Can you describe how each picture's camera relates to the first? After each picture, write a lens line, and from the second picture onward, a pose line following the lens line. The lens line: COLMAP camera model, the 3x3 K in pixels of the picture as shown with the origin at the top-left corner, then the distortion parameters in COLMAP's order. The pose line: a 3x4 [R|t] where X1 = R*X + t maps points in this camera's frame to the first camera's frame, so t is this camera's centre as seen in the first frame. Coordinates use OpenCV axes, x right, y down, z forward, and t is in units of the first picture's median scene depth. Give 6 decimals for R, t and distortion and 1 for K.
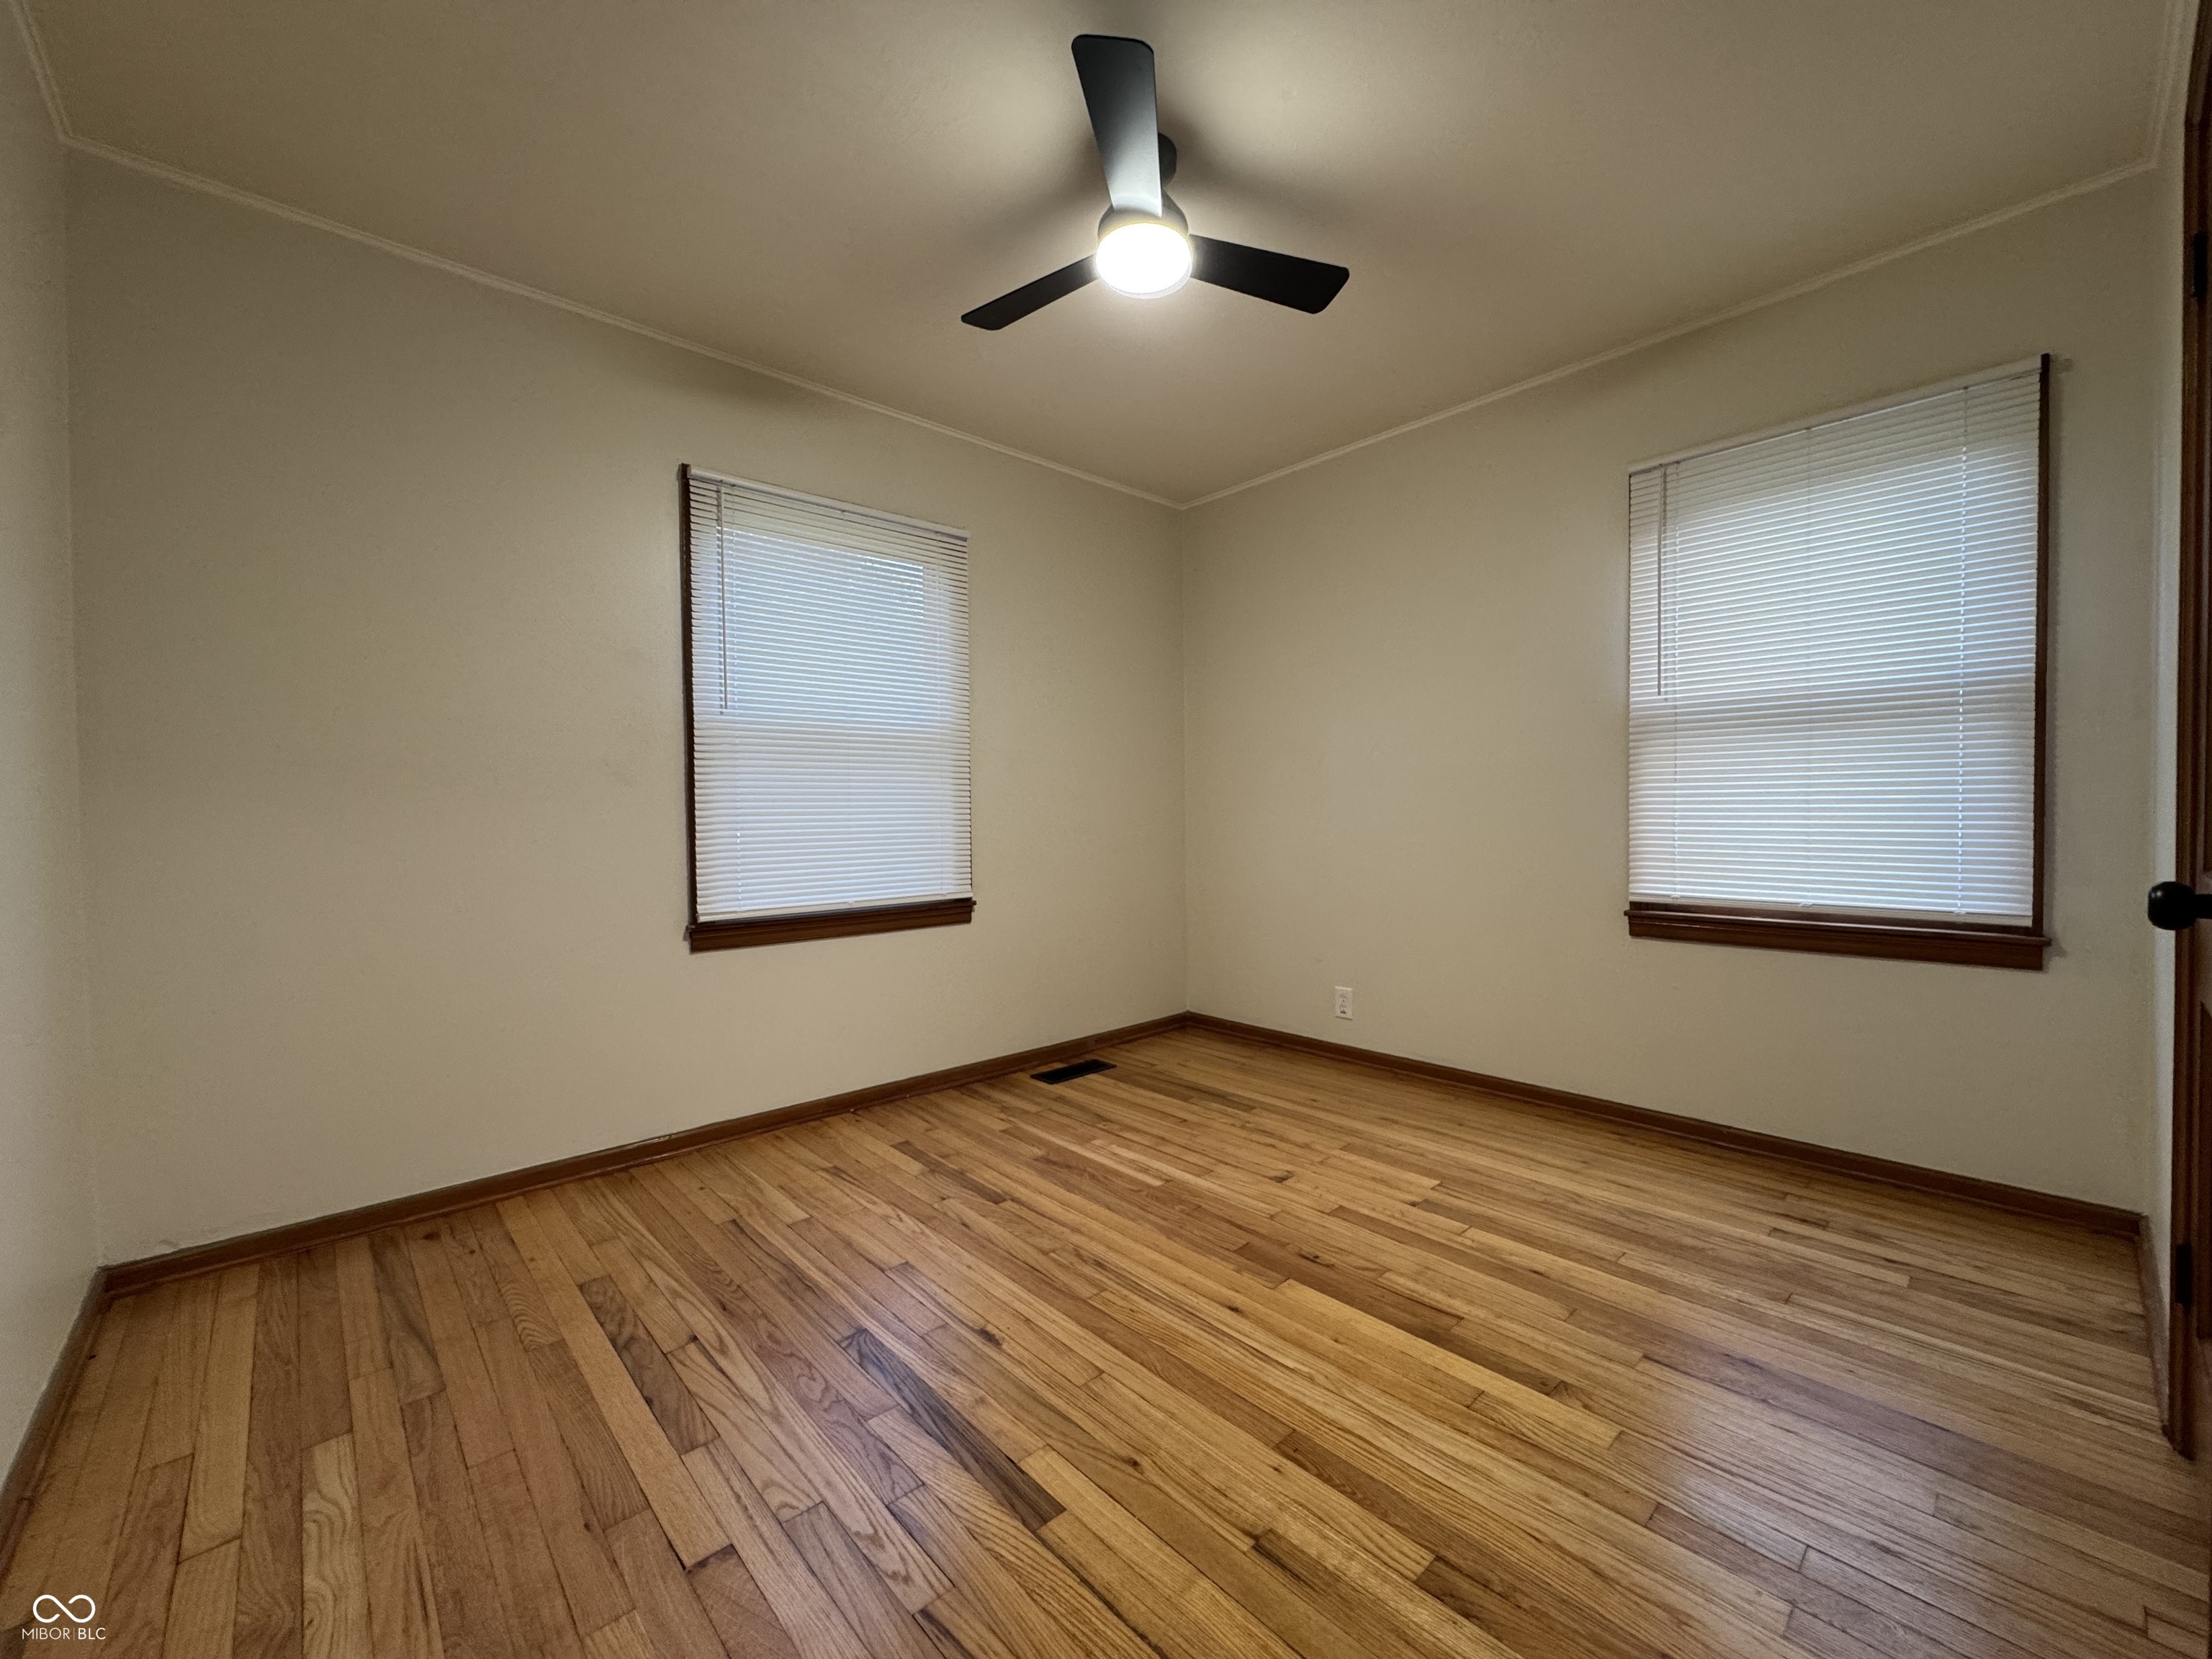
lens RADIAL K [[882.4, 0, 1108.5], [0, 882.4, 831.3], [0, 0, 1]] dist [0.000391, 0.000360]
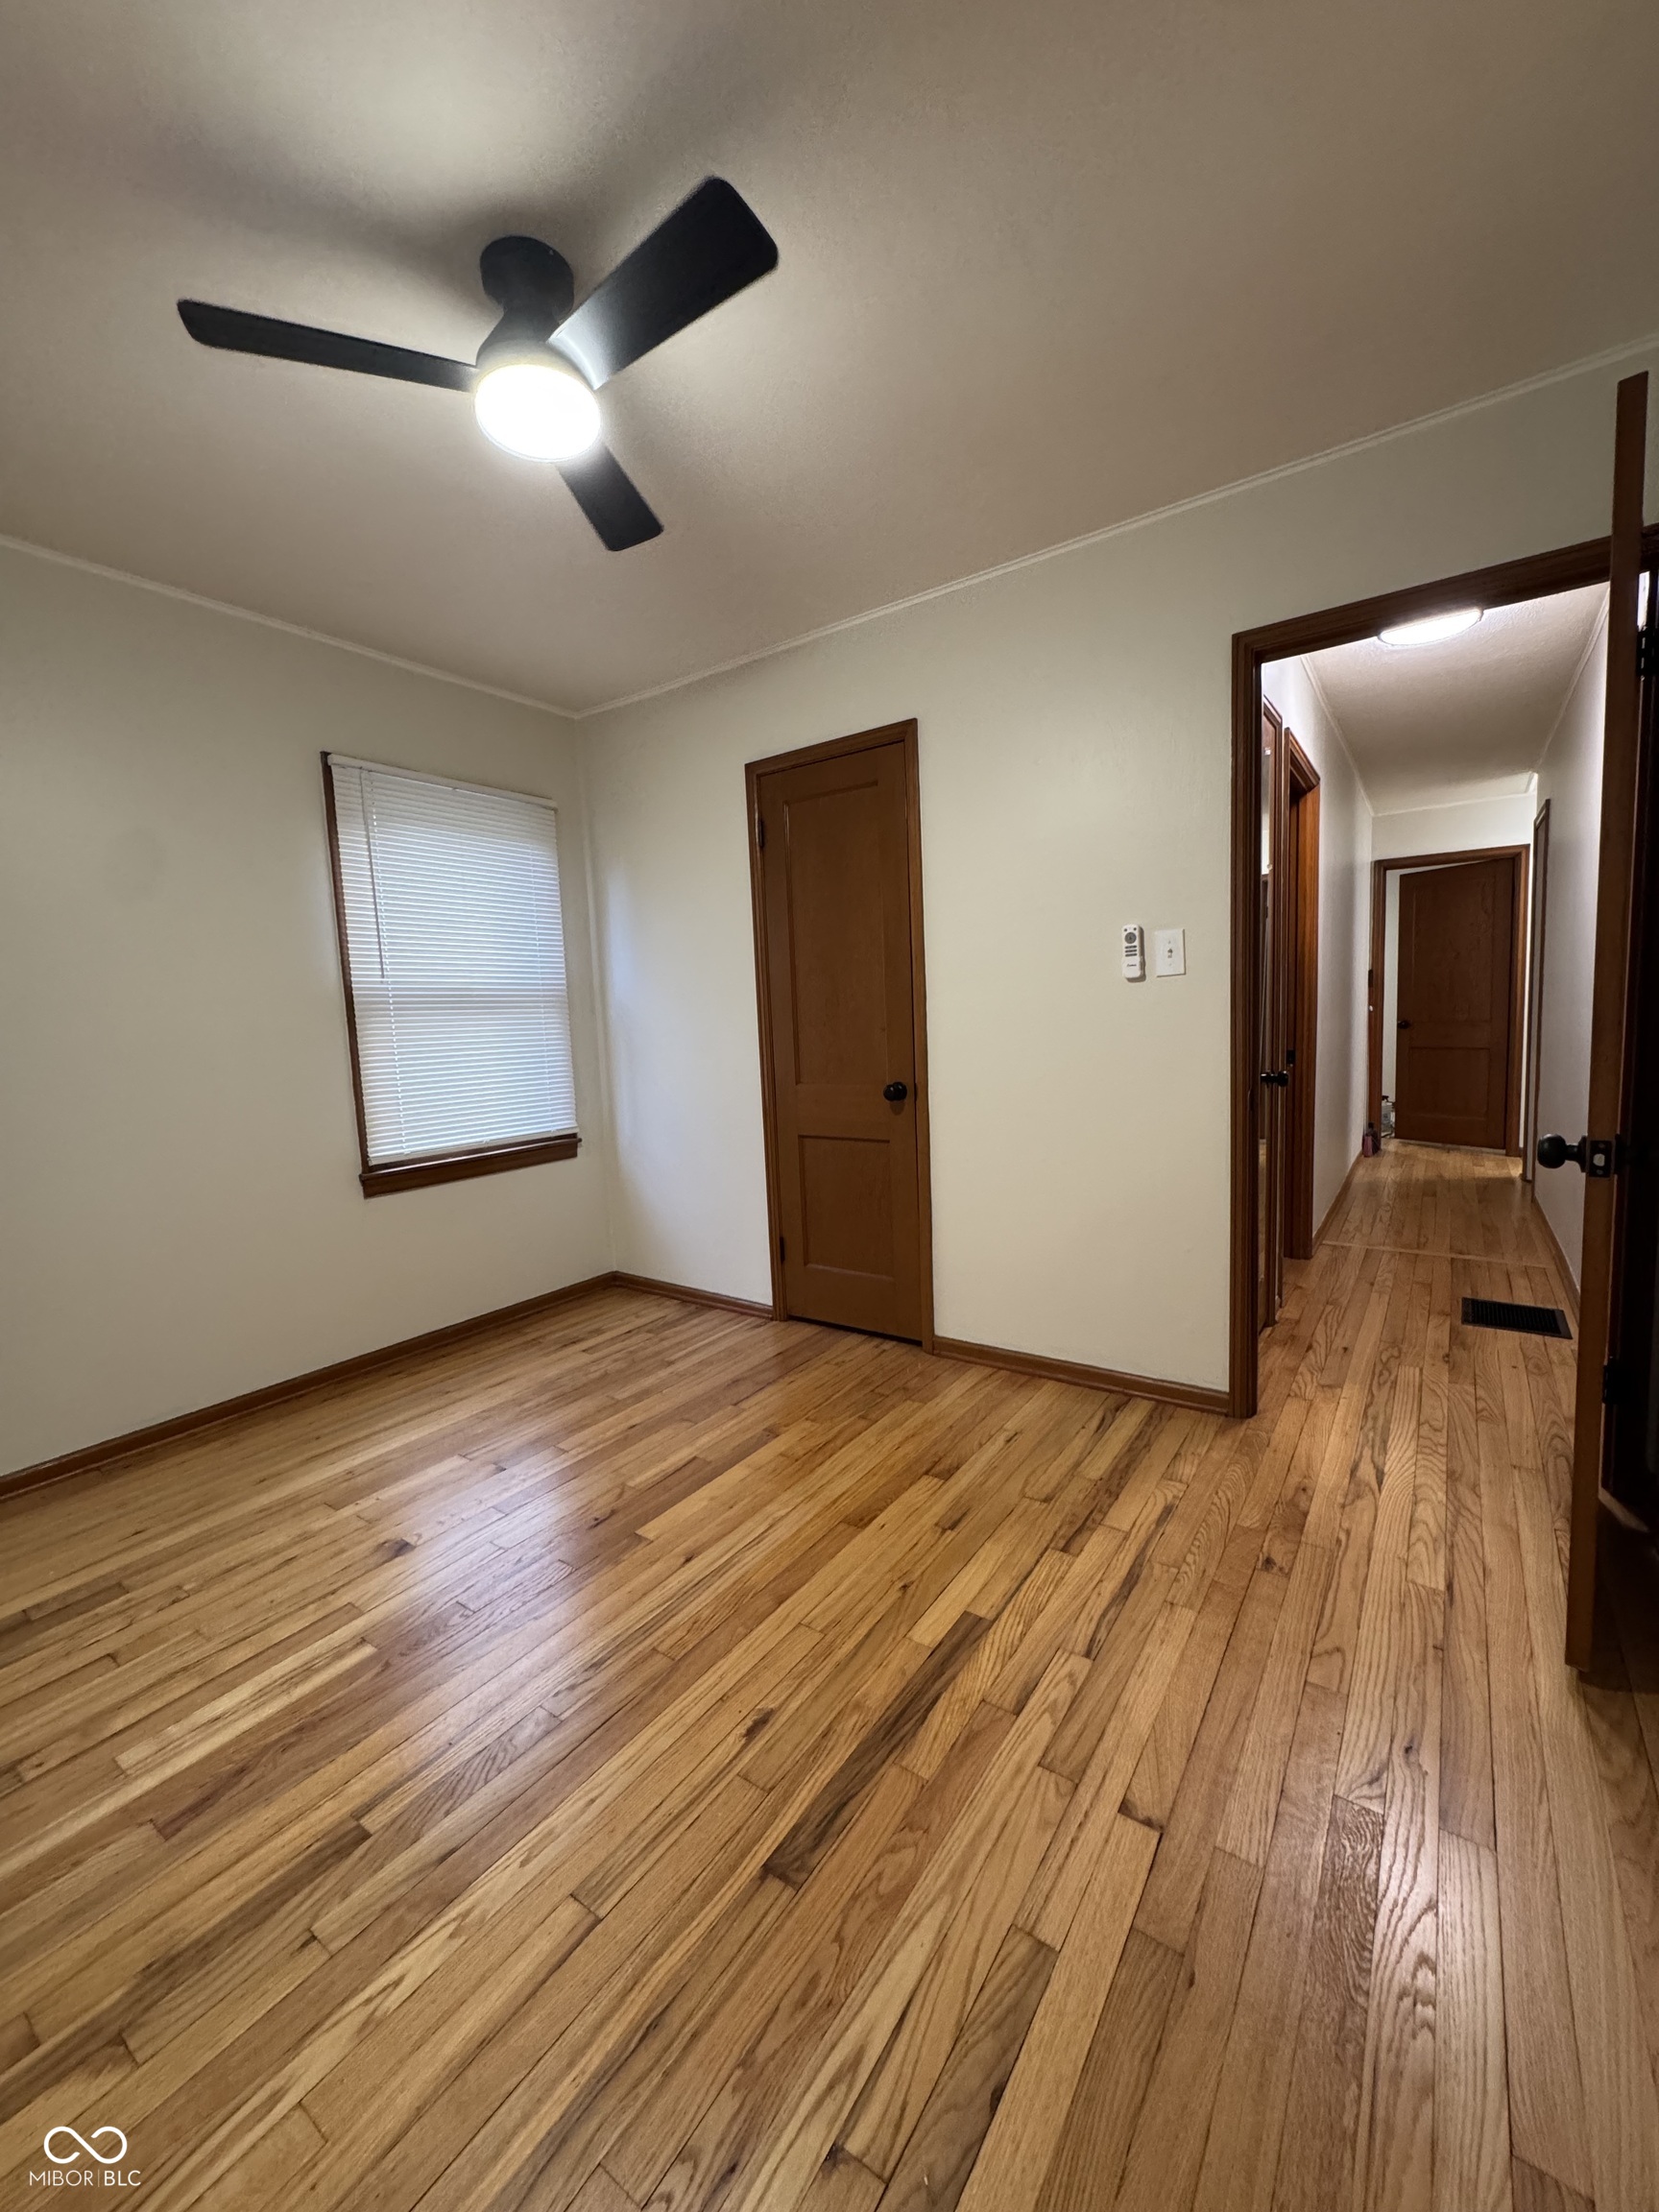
lens RADIAL K [[882.4, 0, 832.1], [0, 882.4, 1103.1], [0, 0, 1]] dist [0.000391, 0.000360]
pose [[-0.213506, -0.075295, 0.974036, -0.896169], [0.064509, 0.993763, 0.090960, -0.090210], [-0.974810, 0.082255, -0.207317, 1.016376]]
